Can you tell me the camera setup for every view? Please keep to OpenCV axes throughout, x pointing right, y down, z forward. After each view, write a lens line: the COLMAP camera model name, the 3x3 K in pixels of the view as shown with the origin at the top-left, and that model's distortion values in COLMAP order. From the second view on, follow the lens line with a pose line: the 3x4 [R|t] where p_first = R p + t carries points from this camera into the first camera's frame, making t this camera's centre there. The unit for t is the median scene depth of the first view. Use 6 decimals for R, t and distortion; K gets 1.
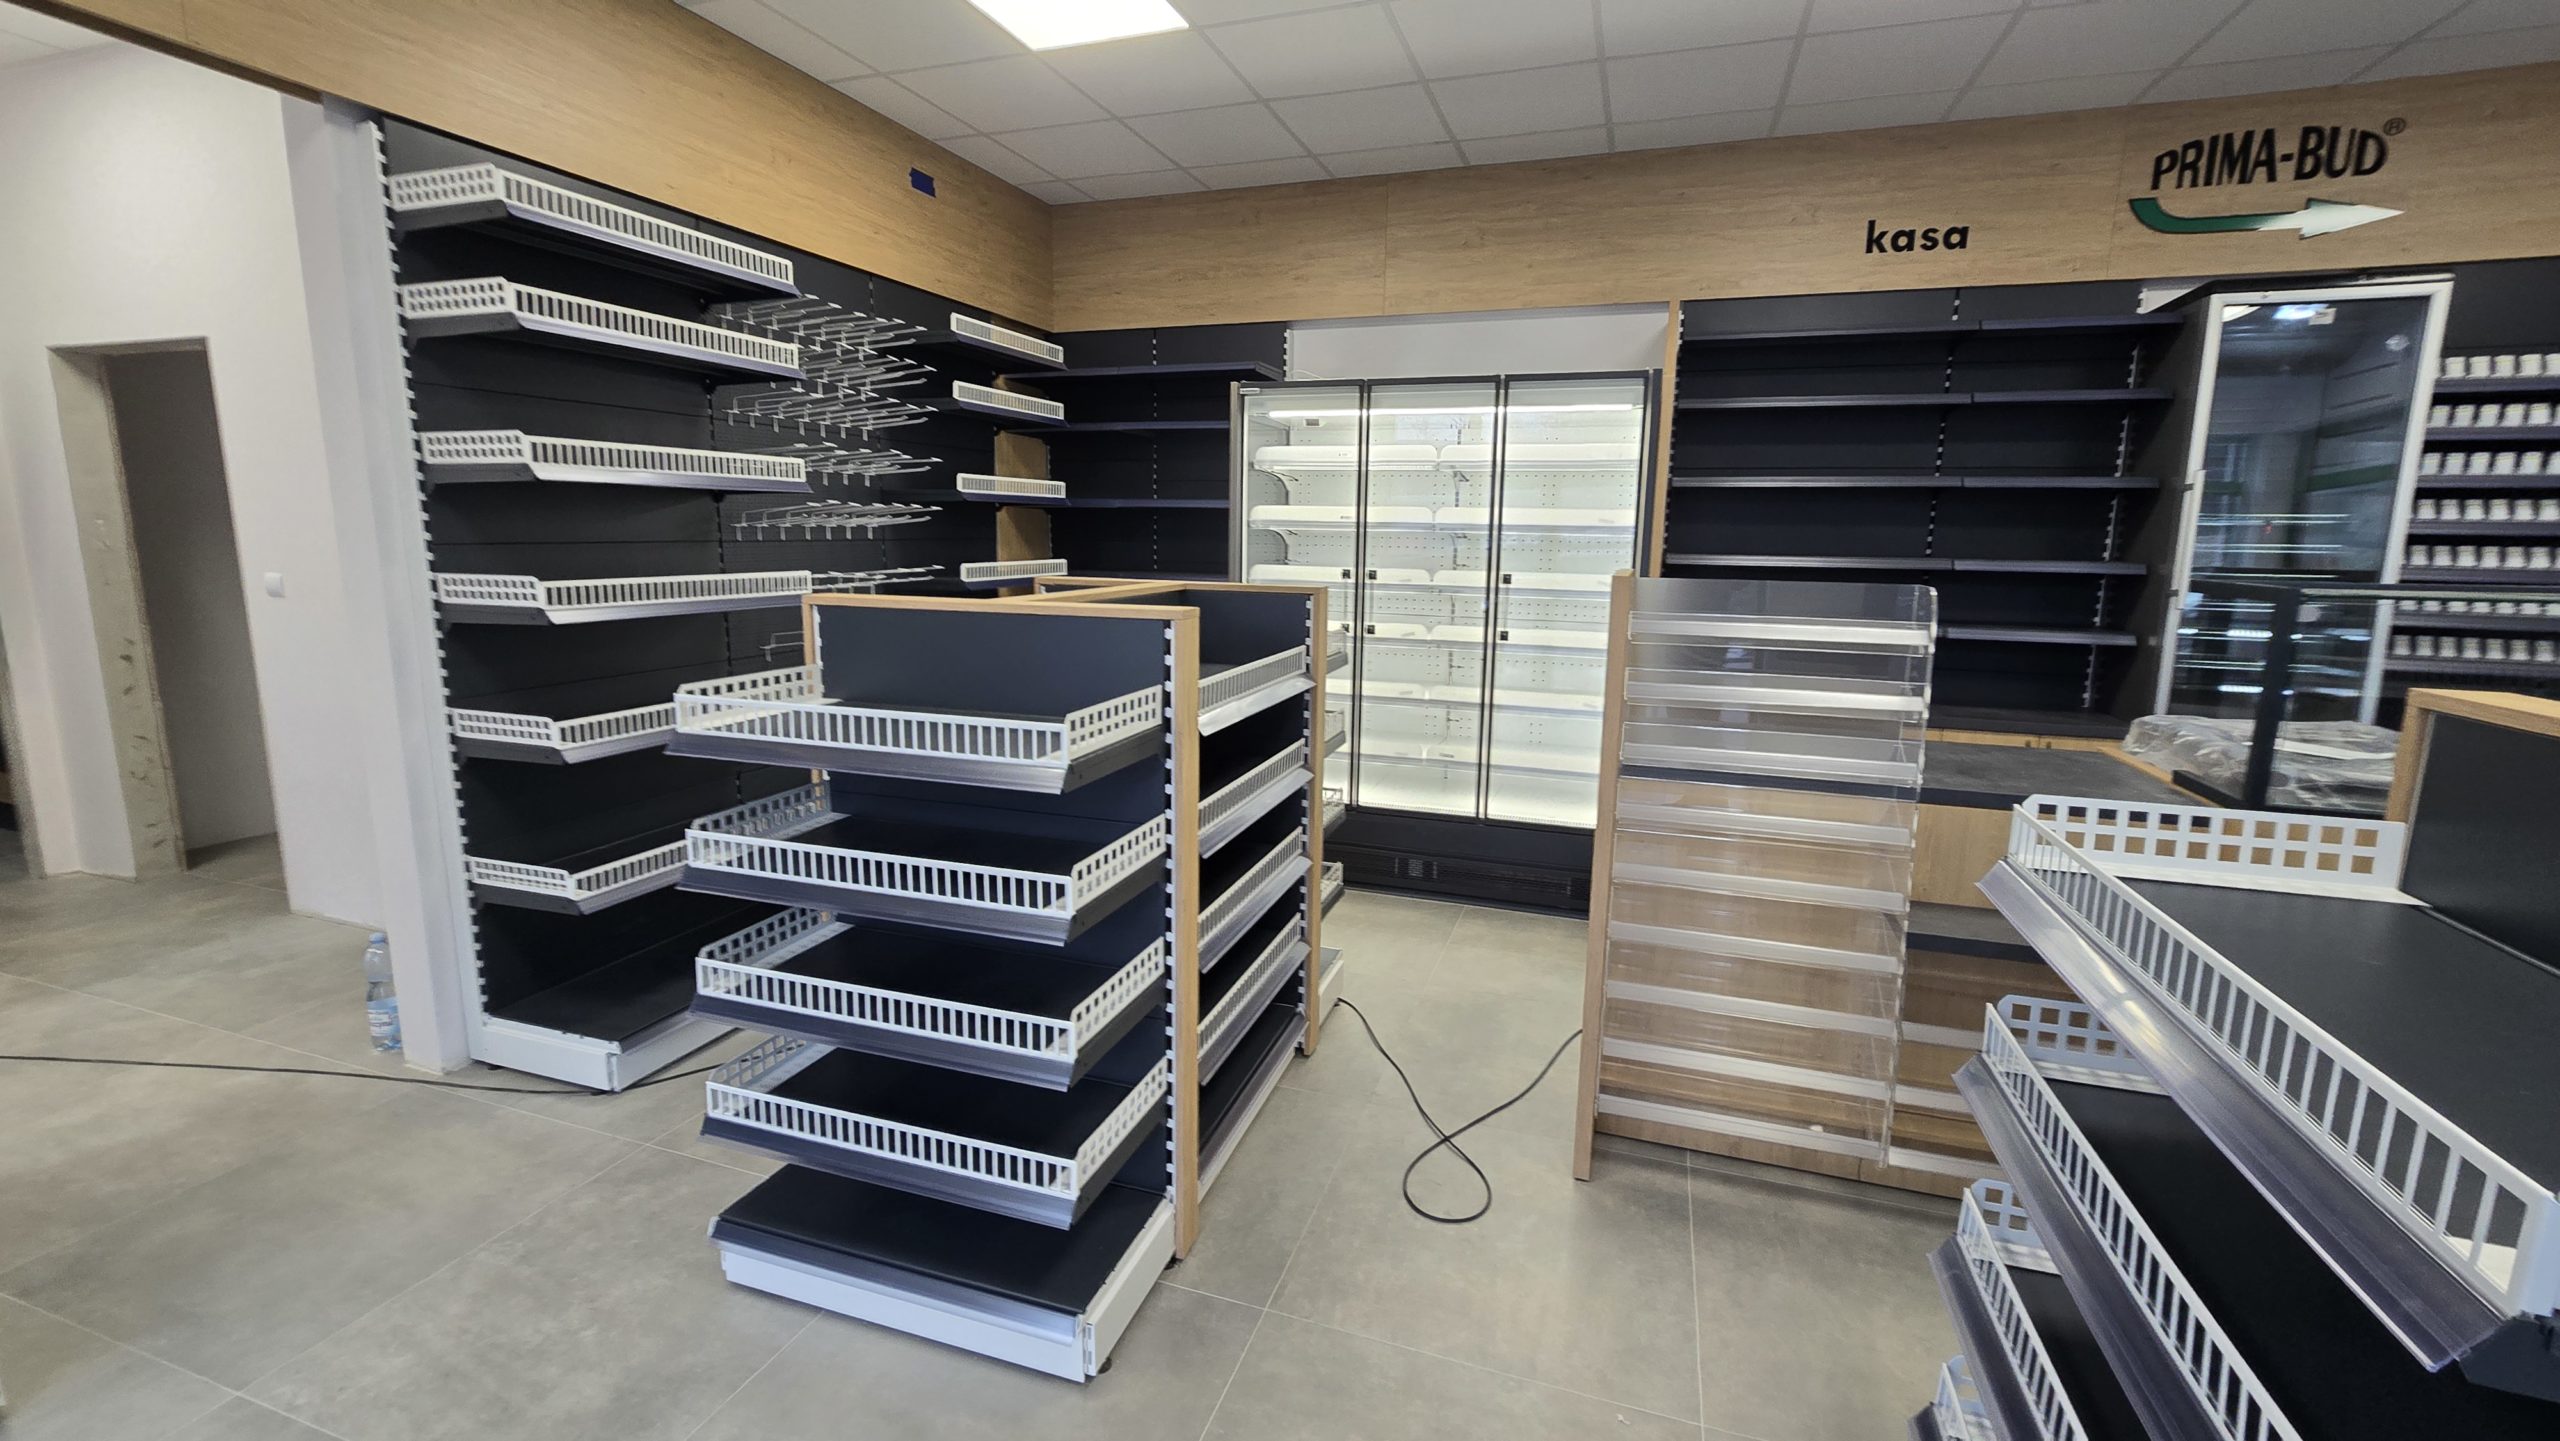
lens RADIAL K [[1060.2, 0, 1290.0], [0, 1060.2, 701.7], [0, 0, 1]] dist [-0.005632, 0.001747]
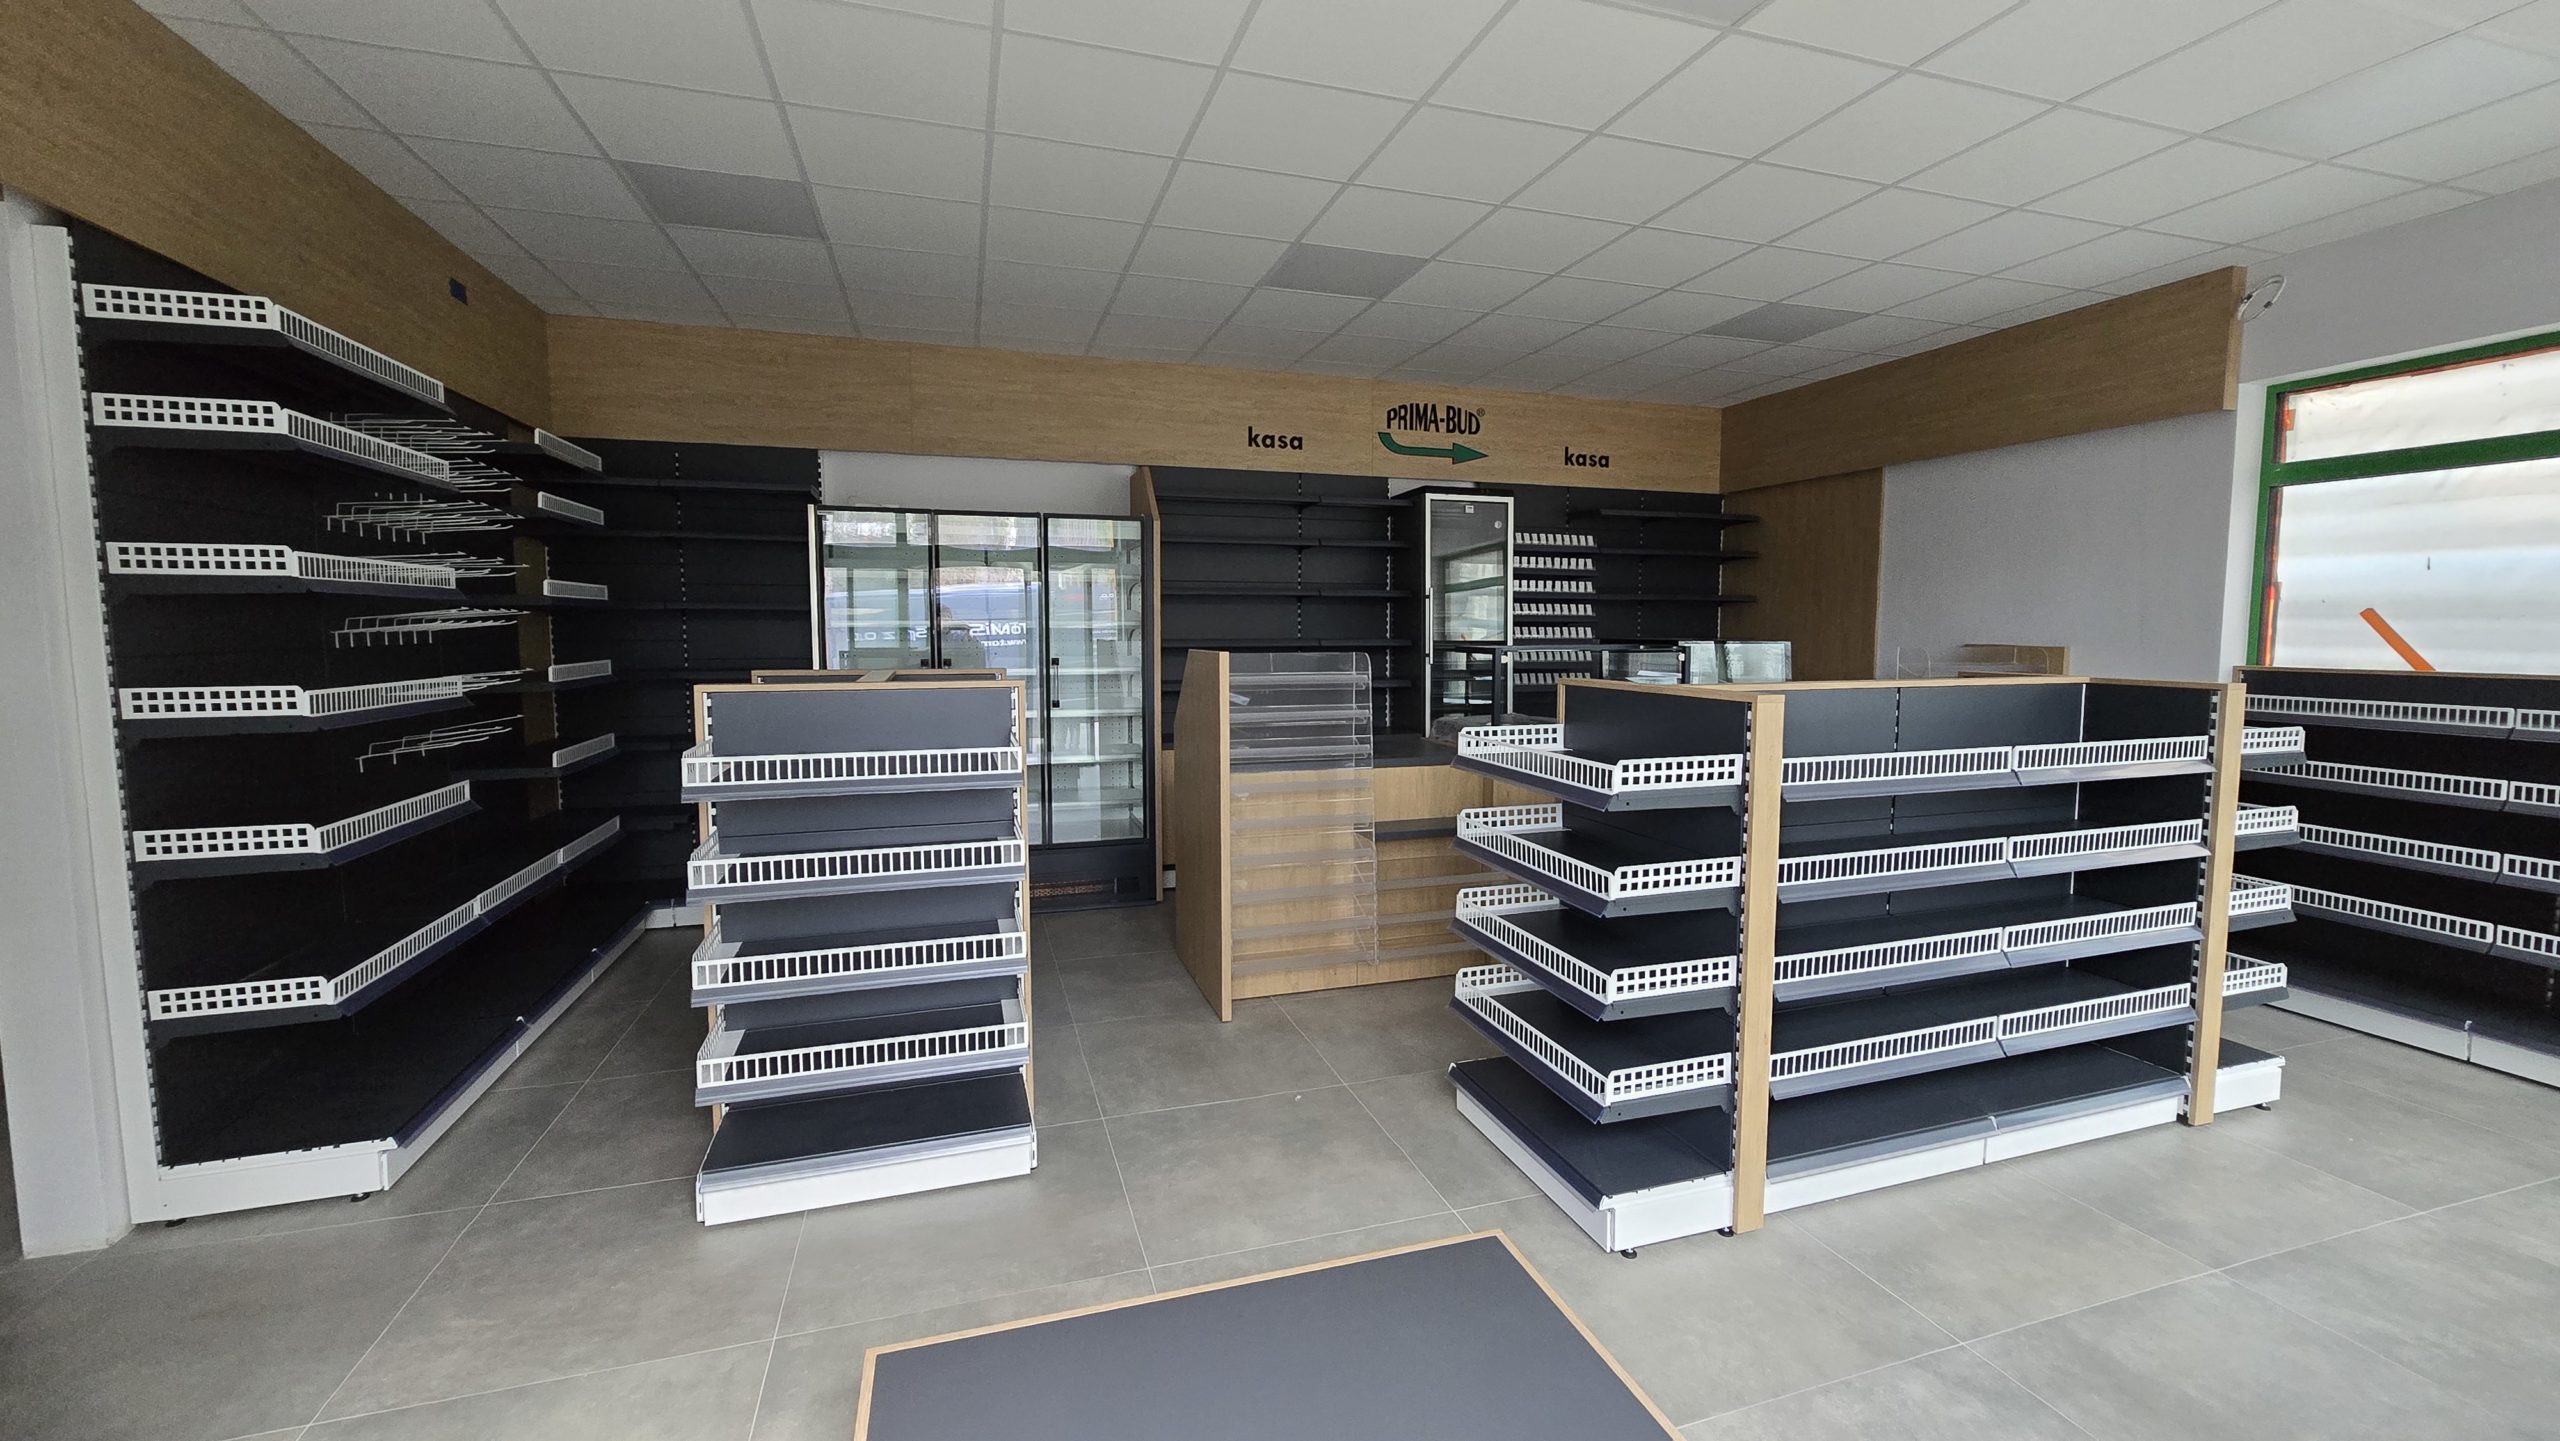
lens RADIAL K [[1060.2, 0, 1308.8], [0, 1060.2, 700.9], [0, 0, 1]] dist [-0.005632, 0.001747]
pose [[0.792934, -0.056998, 0.606635, -0.407738], [0.107790, 0.993034, -0.047589, 0.037359], [-0.599697, 0.103125, 0.793555, -0.291316]]
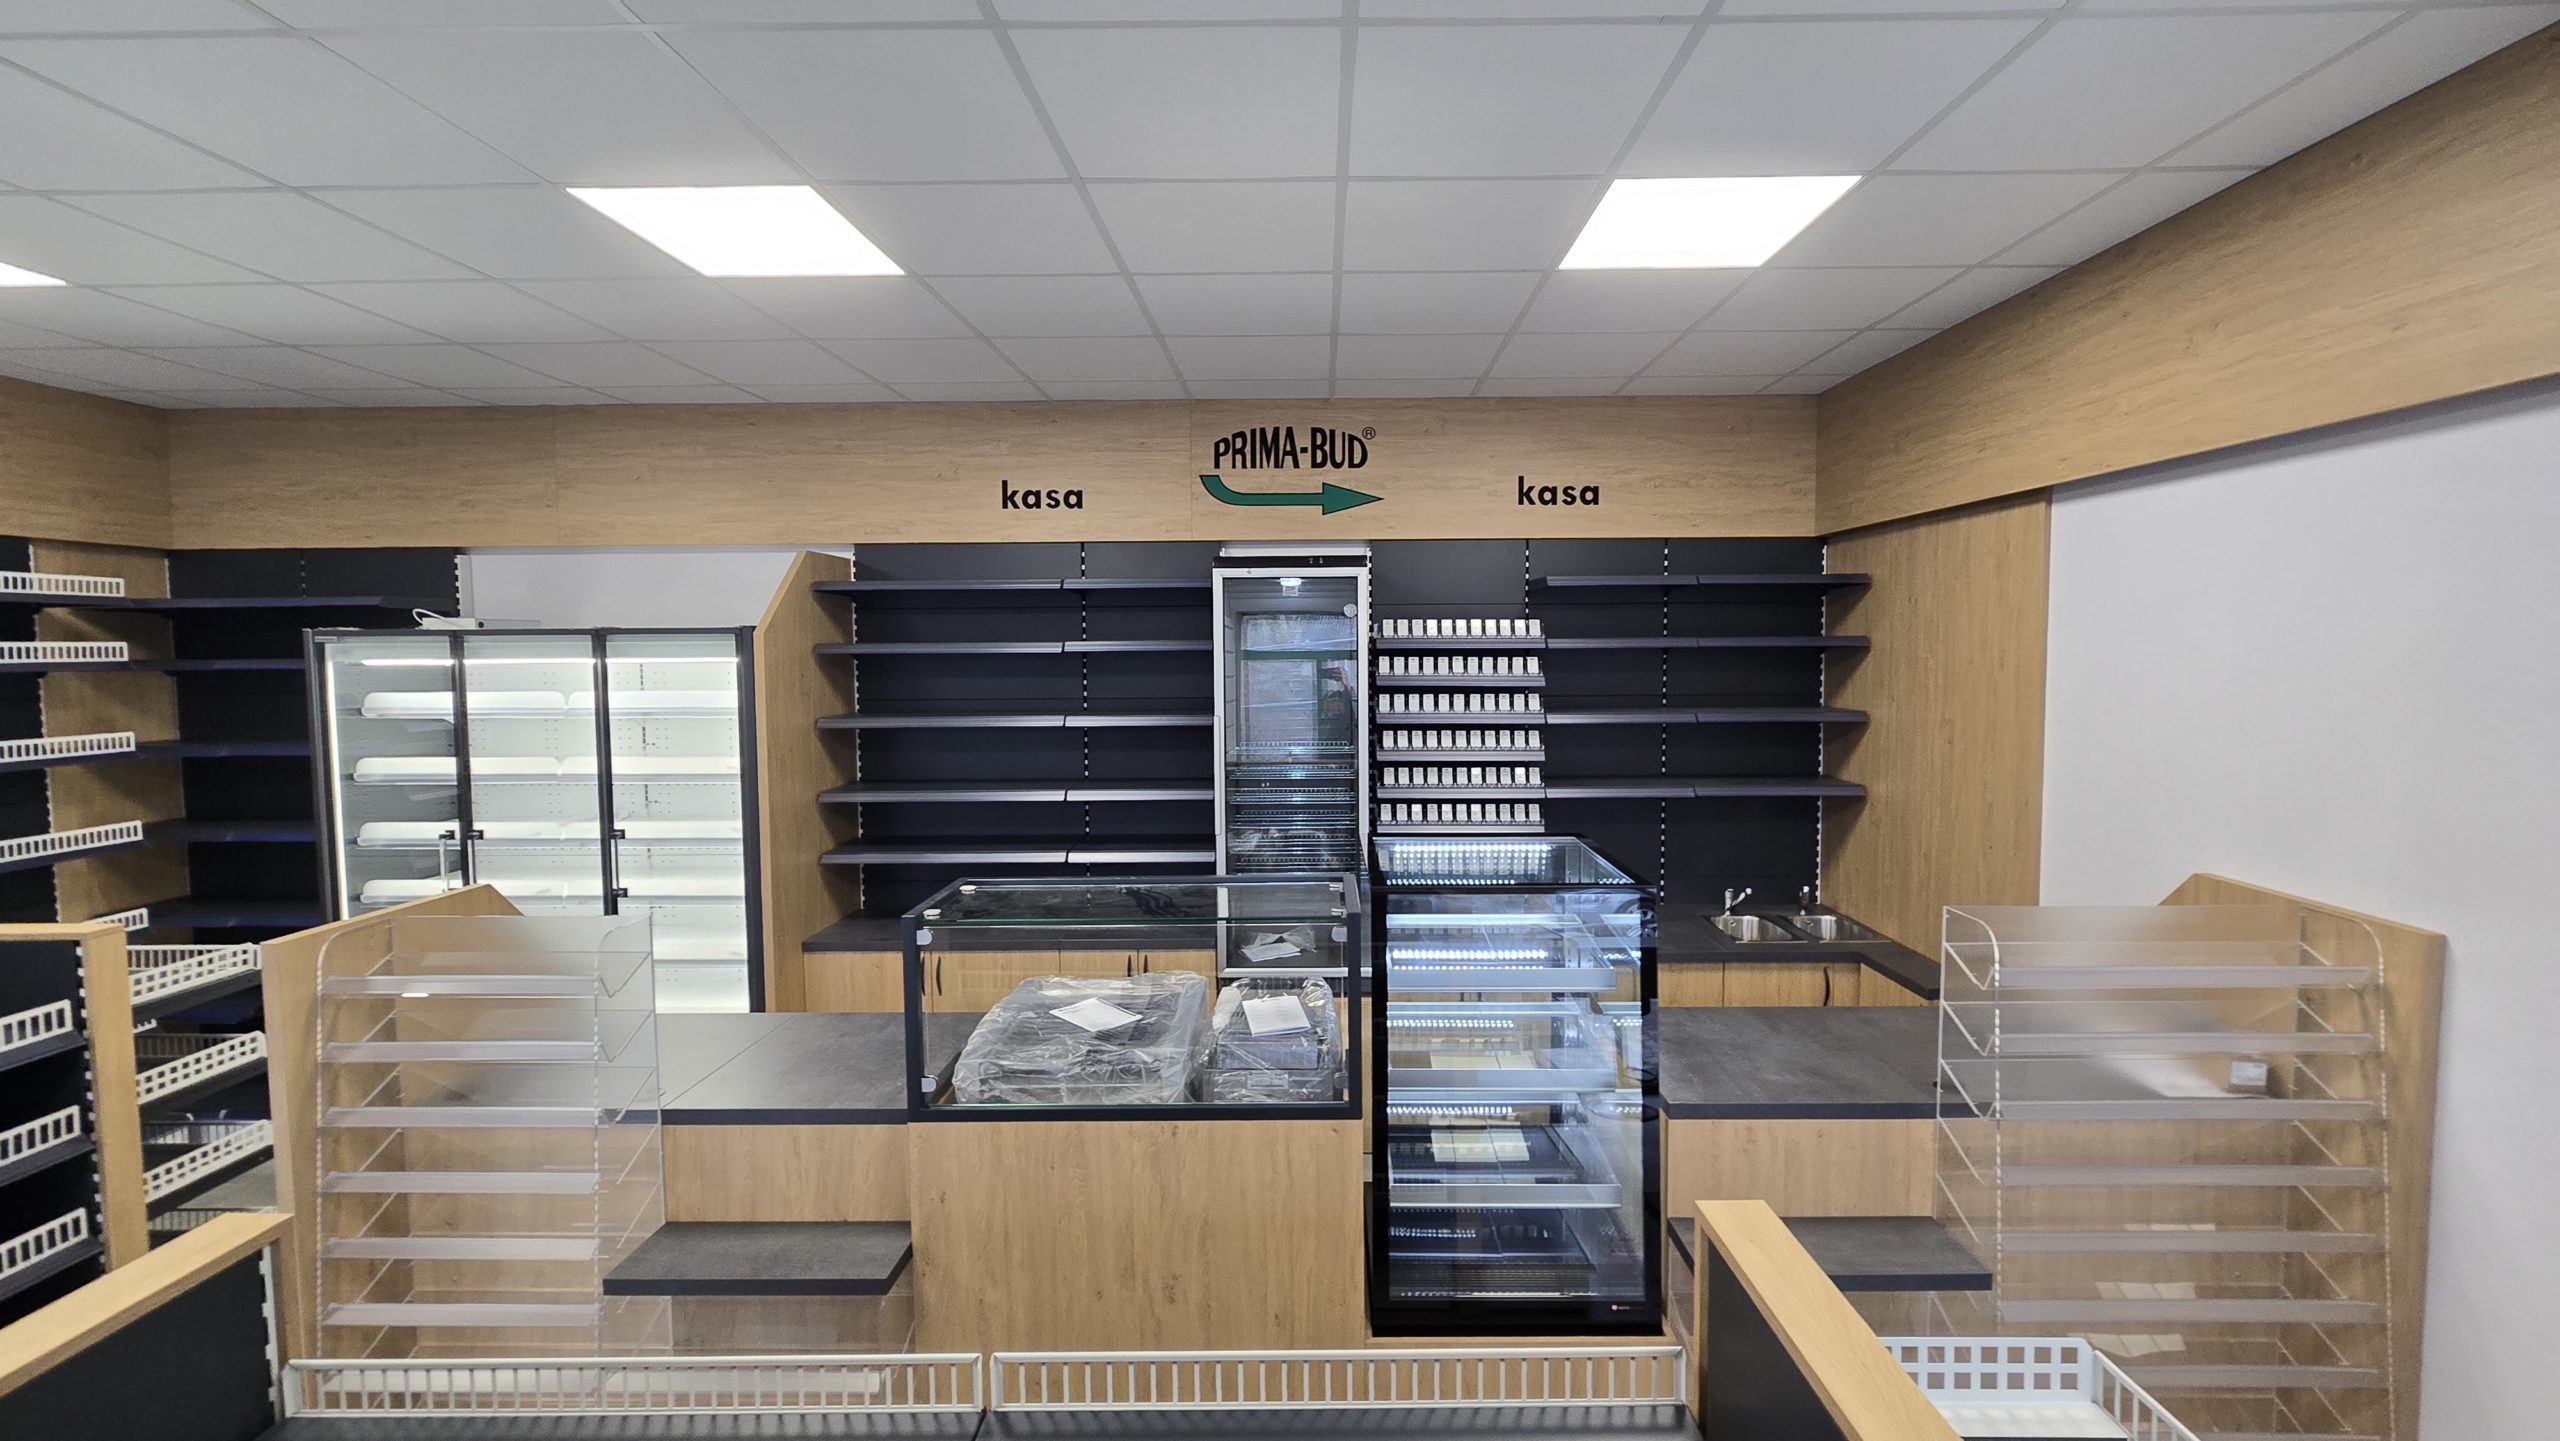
lens RADIAL K [[1060.2, 0, 1309.4], [0, 1060.2, 700.2], [0, 0, 1]] dist [-0.005632, 0.001747]
pose [[0.949214, -0.036933, 0.312455, 0.571888], [0.070745, 0.992711, -0.097575, -0.110609], [-0.306573, 0.114724, 0.944908, -0.133103]]
